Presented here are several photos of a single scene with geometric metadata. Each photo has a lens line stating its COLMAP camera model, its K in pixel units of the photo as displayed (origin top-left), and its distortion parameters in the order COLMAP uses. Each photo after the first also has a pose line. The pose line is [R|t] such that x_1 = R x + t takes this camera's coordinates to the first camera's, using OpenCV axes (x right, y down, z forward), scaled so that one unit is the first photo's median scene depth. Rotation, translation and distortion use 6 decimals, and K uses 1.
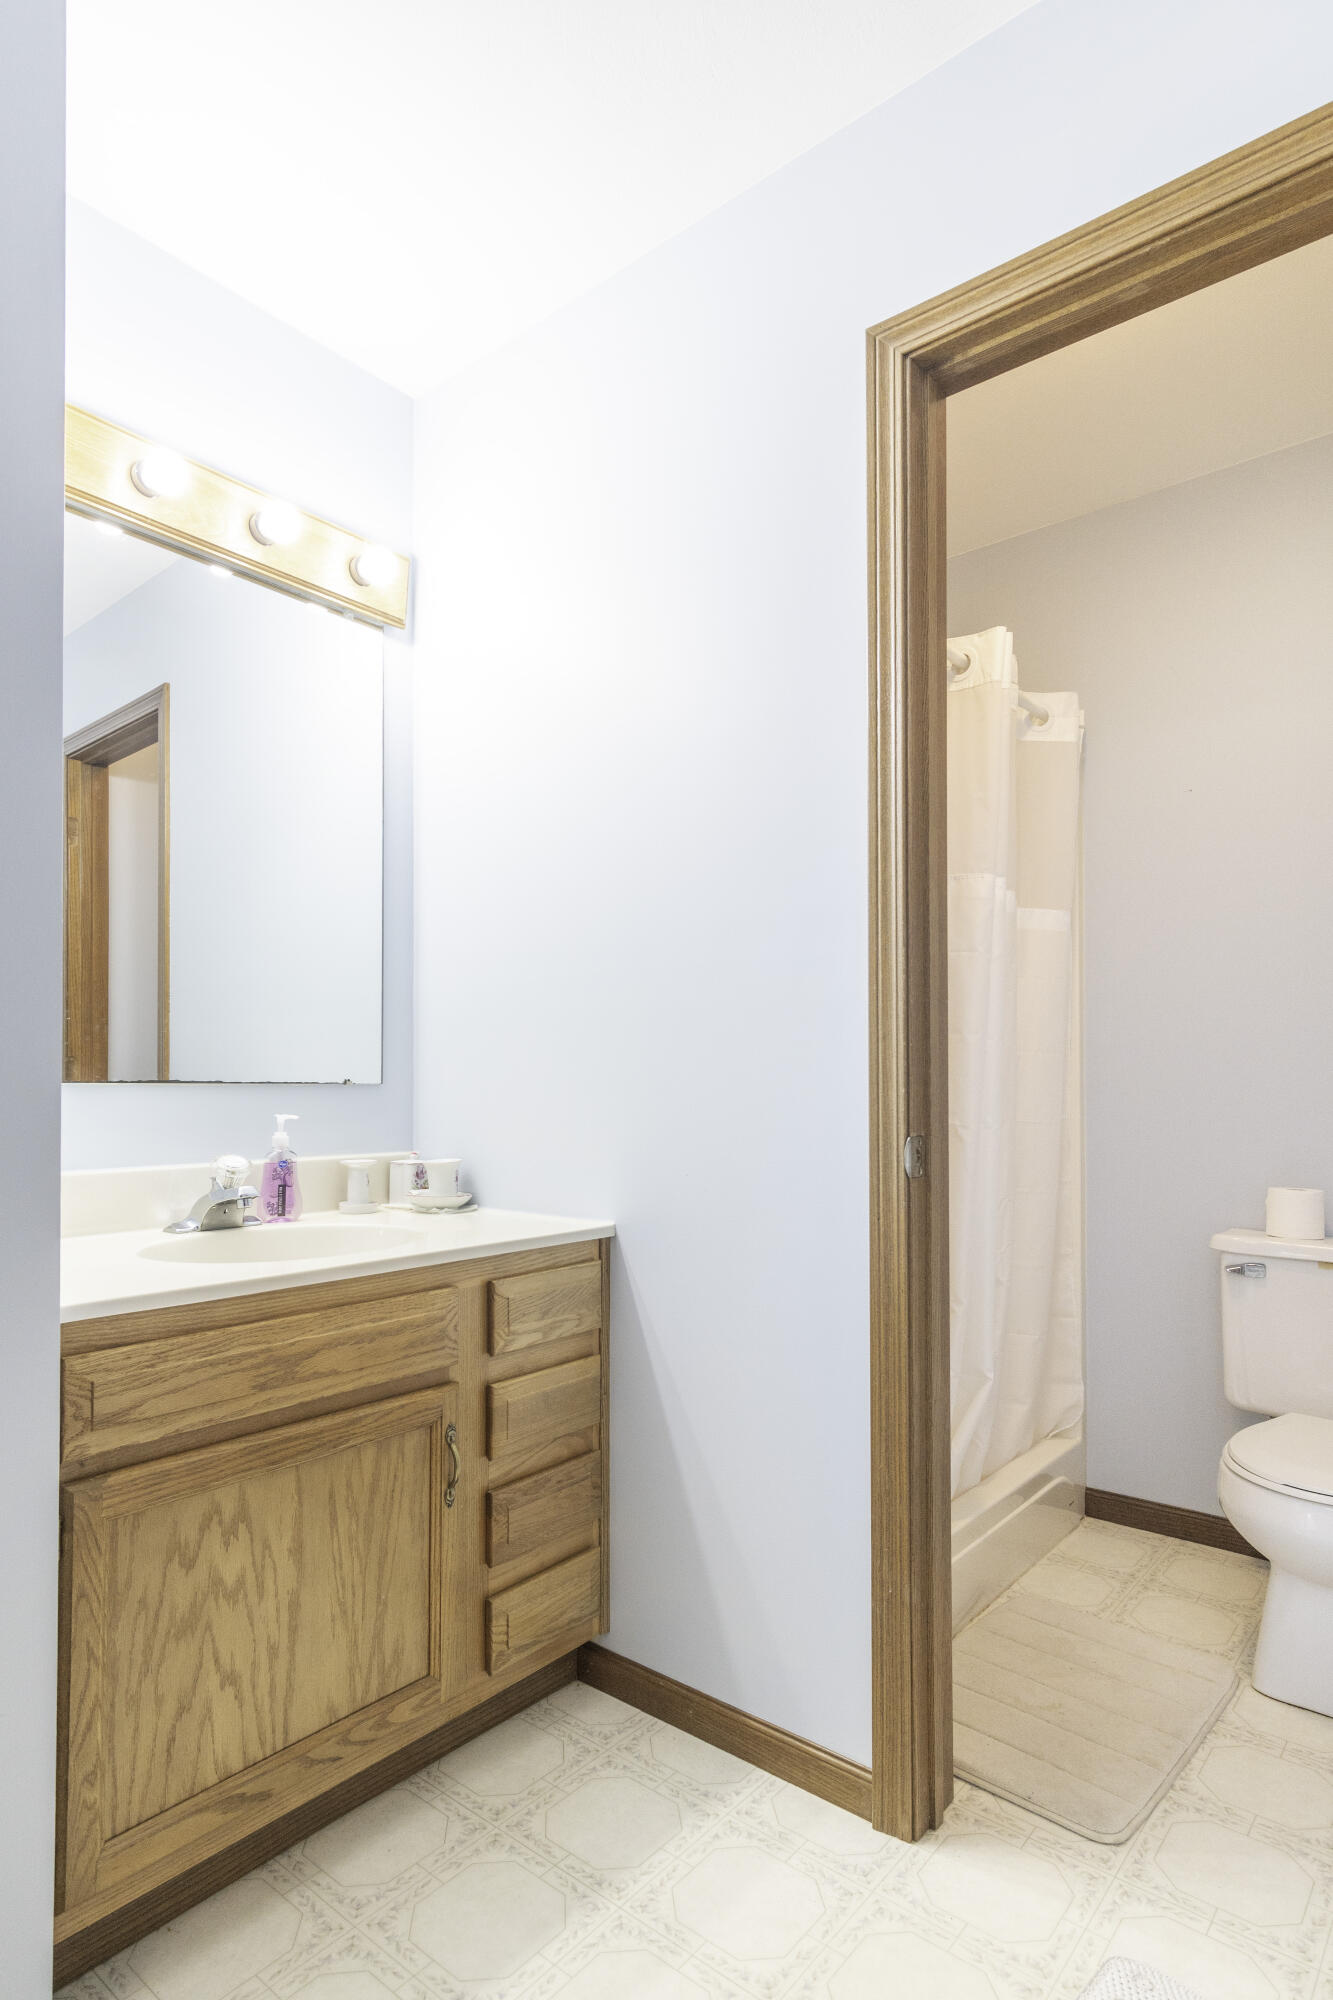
lens RADIAL K [[1071.1, 0, 658.0], [0, 1071.1, 1056.0], [0, 0, 1]] dist [0.005721, 0.001888]
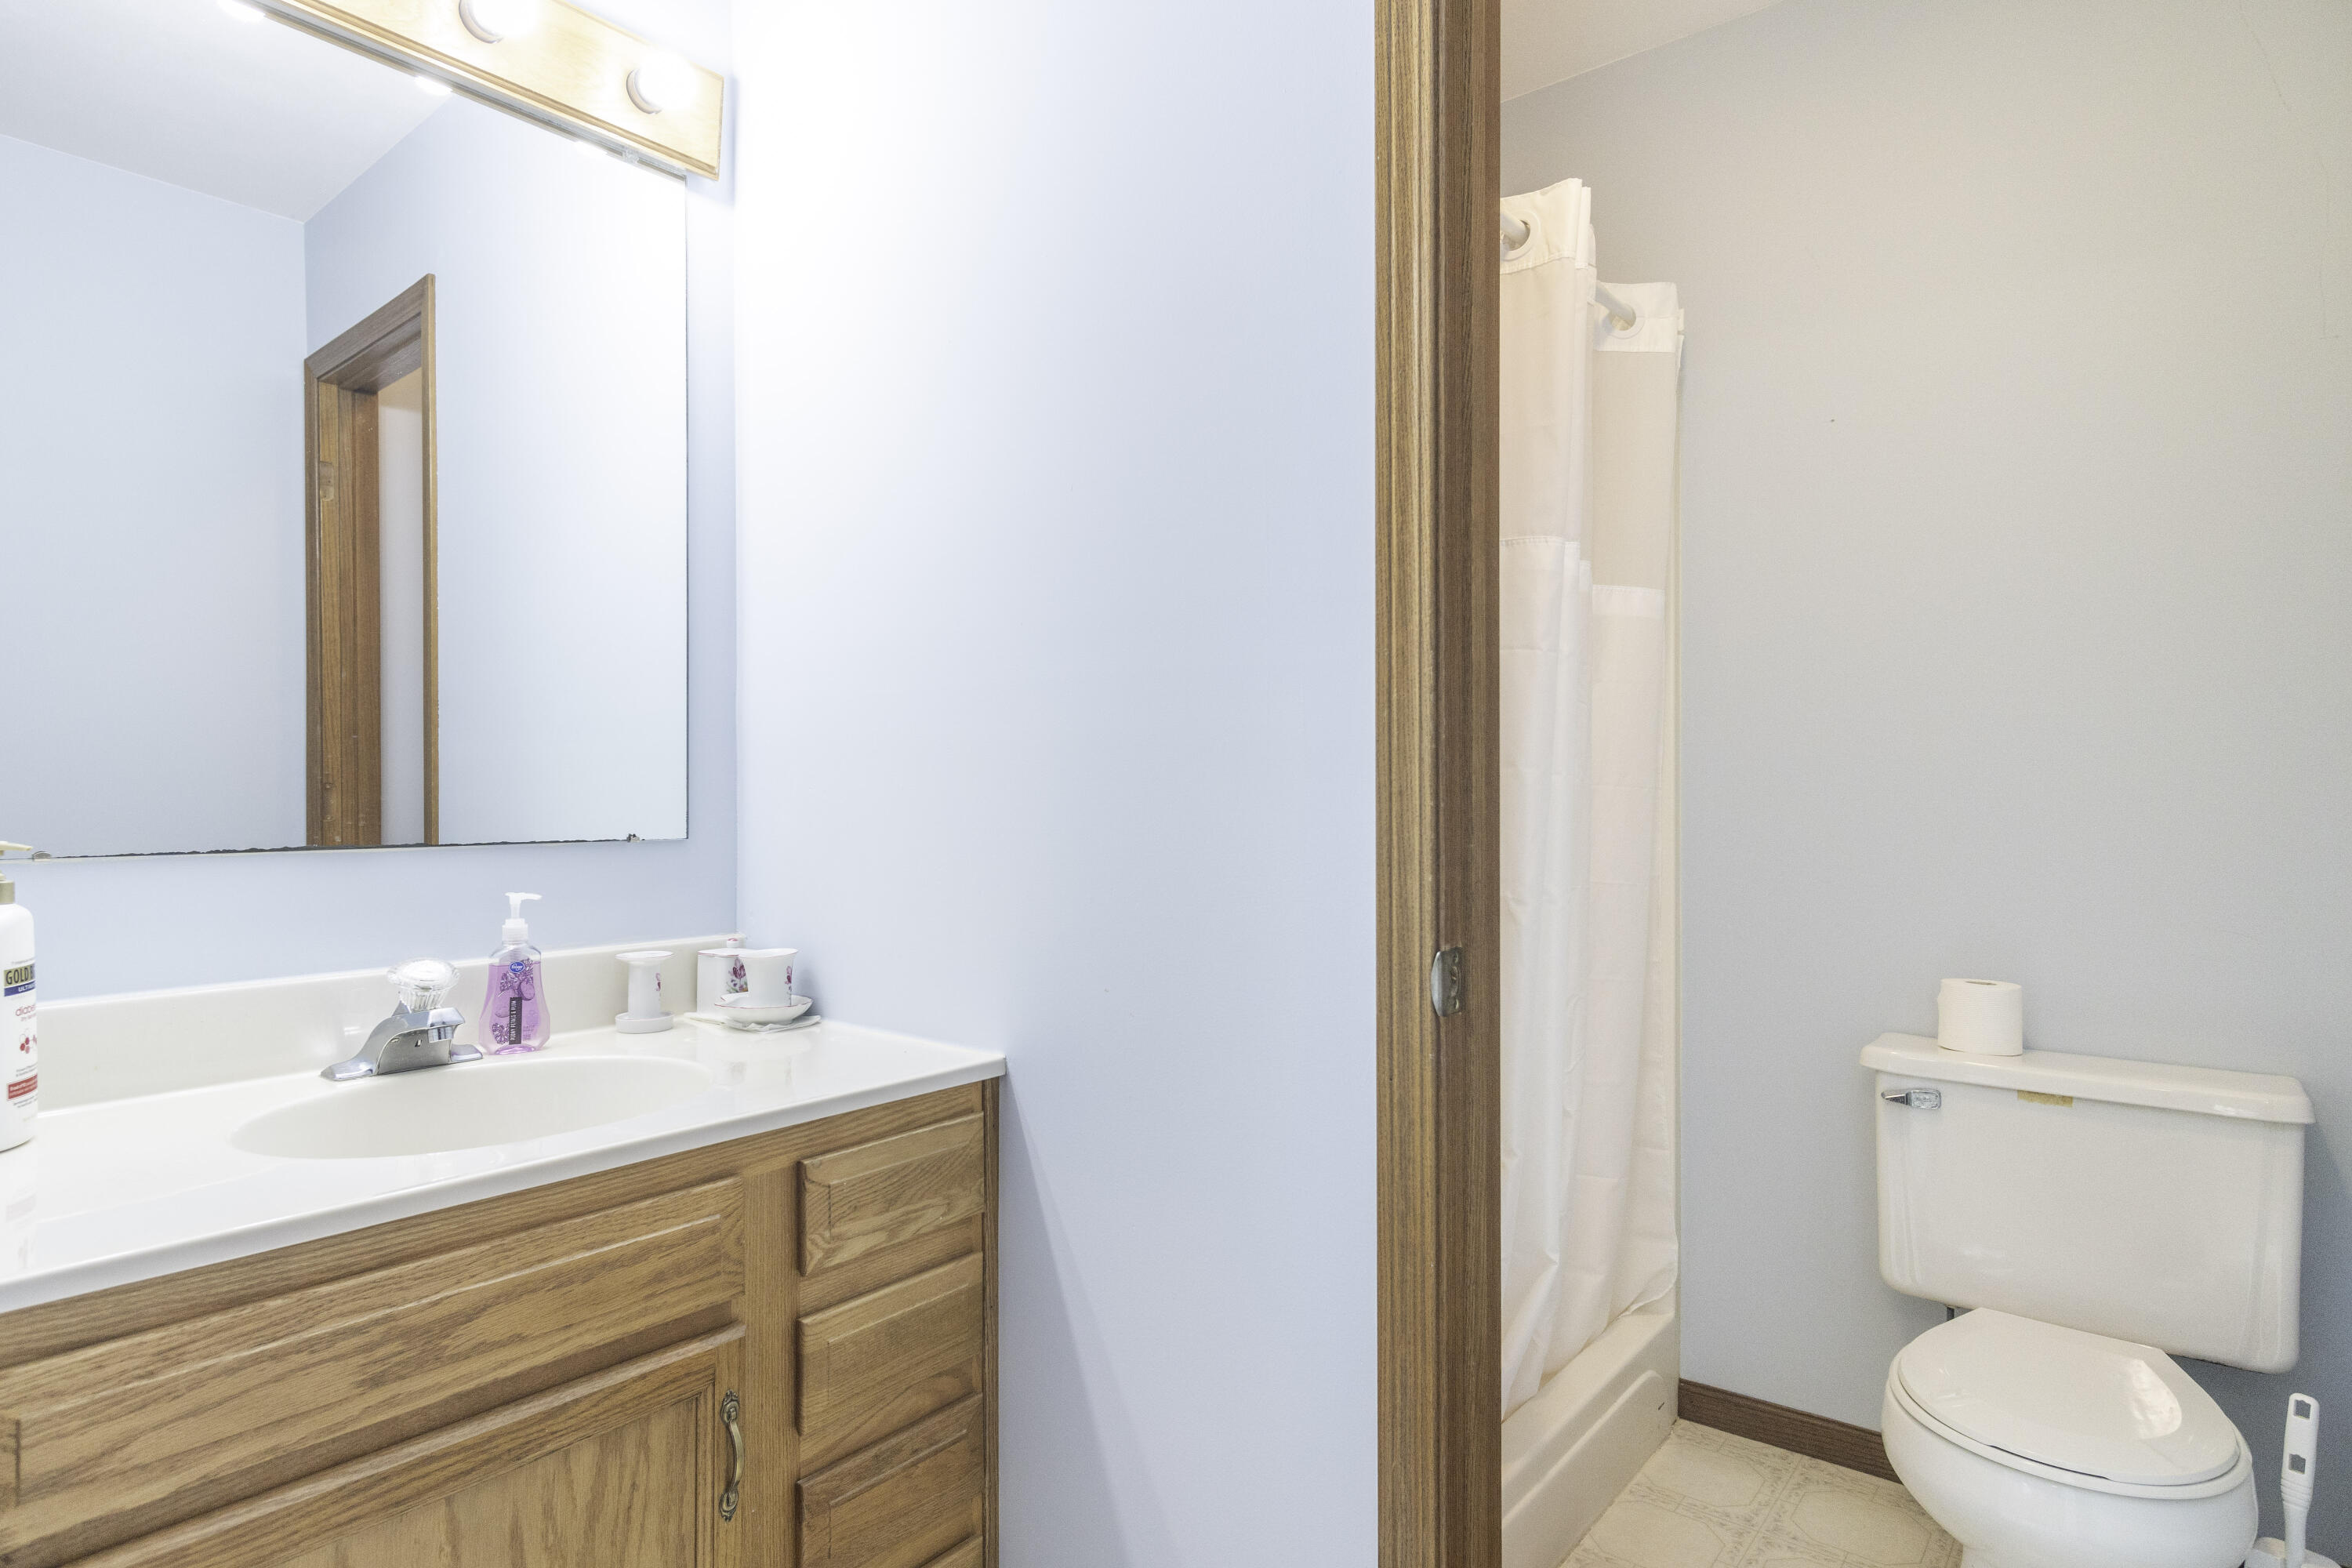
lens RADIAL K [[1259.6, 0, 1174.1], [0, 1259.6, 790.1], [0, 0, 1]] dist [0.005721, 0.001888]
pose [[0.999804, -0.002893, 0.019585, 0.051380], [0.002360, 0.999627, 0.027210, -0.032734], [-0.019657, -0.027159, 0.999438, 0.211547]]
